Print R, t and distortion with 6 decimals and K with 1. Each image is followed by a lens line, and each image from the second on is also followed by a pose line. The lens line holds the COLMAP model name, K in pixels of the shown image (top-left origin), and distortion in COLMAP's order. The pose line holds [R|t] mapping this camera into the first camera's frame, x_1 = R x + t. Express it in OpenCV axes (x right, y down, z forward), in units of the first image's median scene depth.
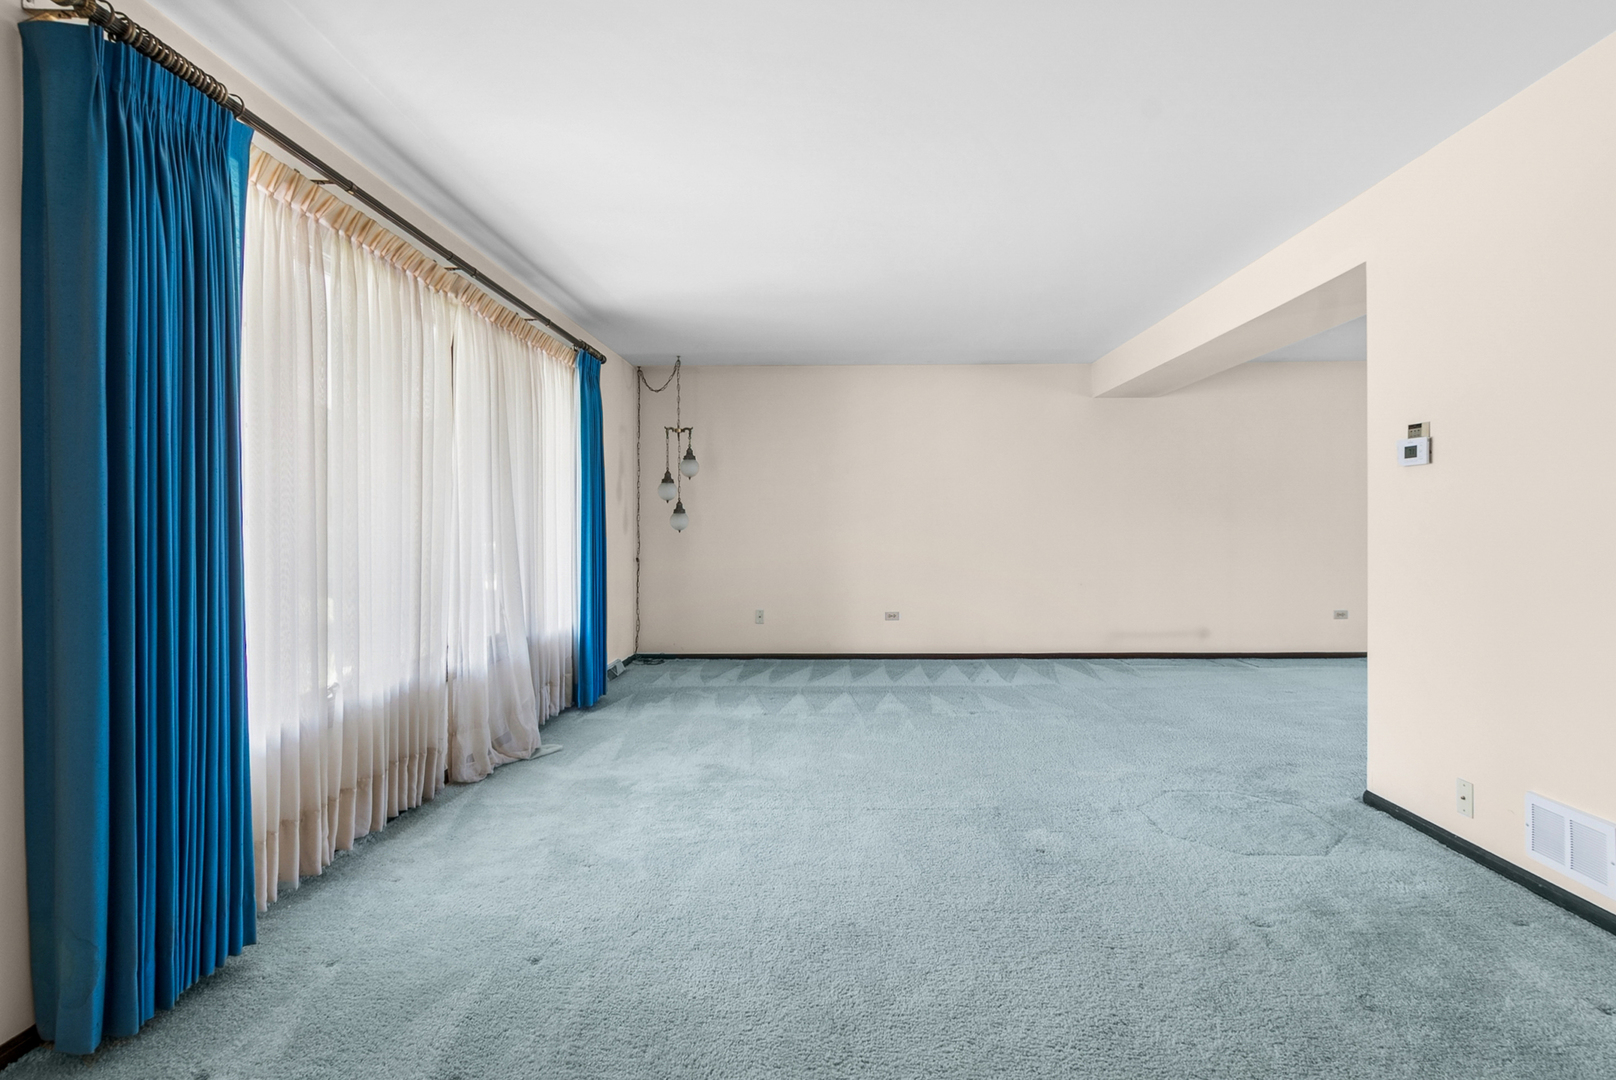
lens RADIAL K [[823.8, 0, 808.0], [0, 823.8, 540.0], [0, 0, 1]] dist [0.000290, 0.000037]
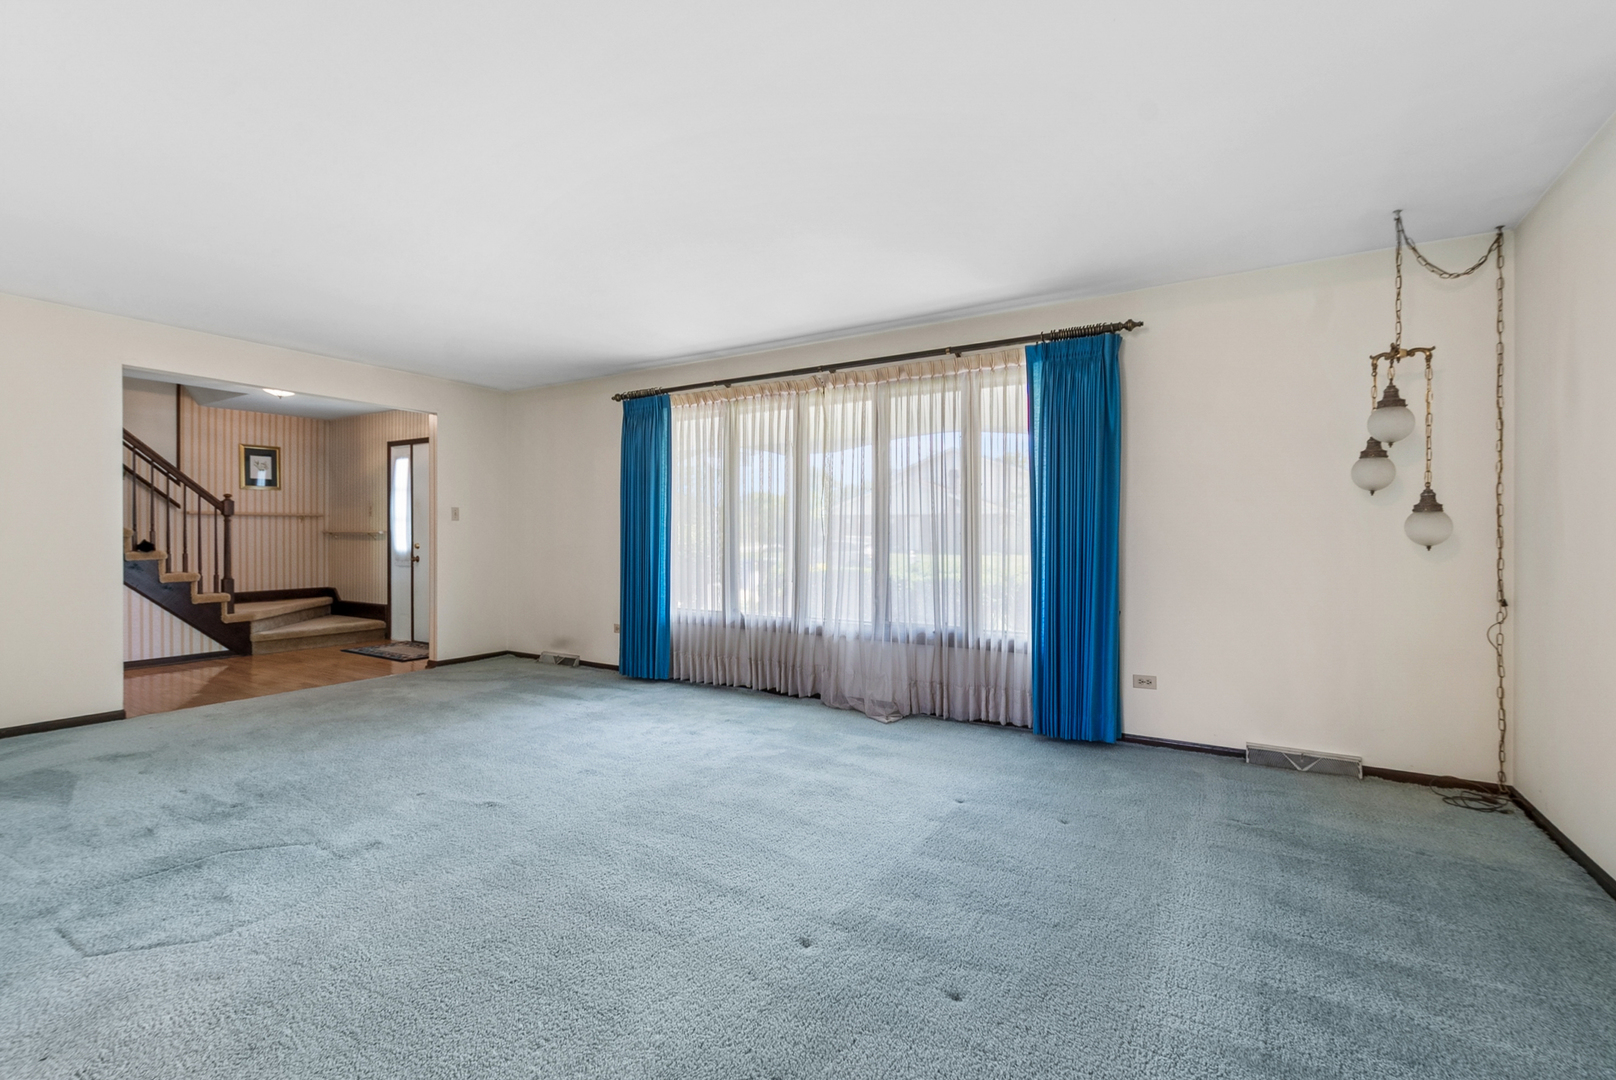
lens RADIAL K [[700.8, 0, 808.0], [0, 700.8, 540.0], [0, 0, 1]] dist [-0.002231, -0.000074]
pose [[-0.481100, 0.013609, -0.876560, 0.603093], [-0.012365, 0.999675, 0.022306, -0.030191], [0.876578, 0.021570, -0.480776, 1.299013]]
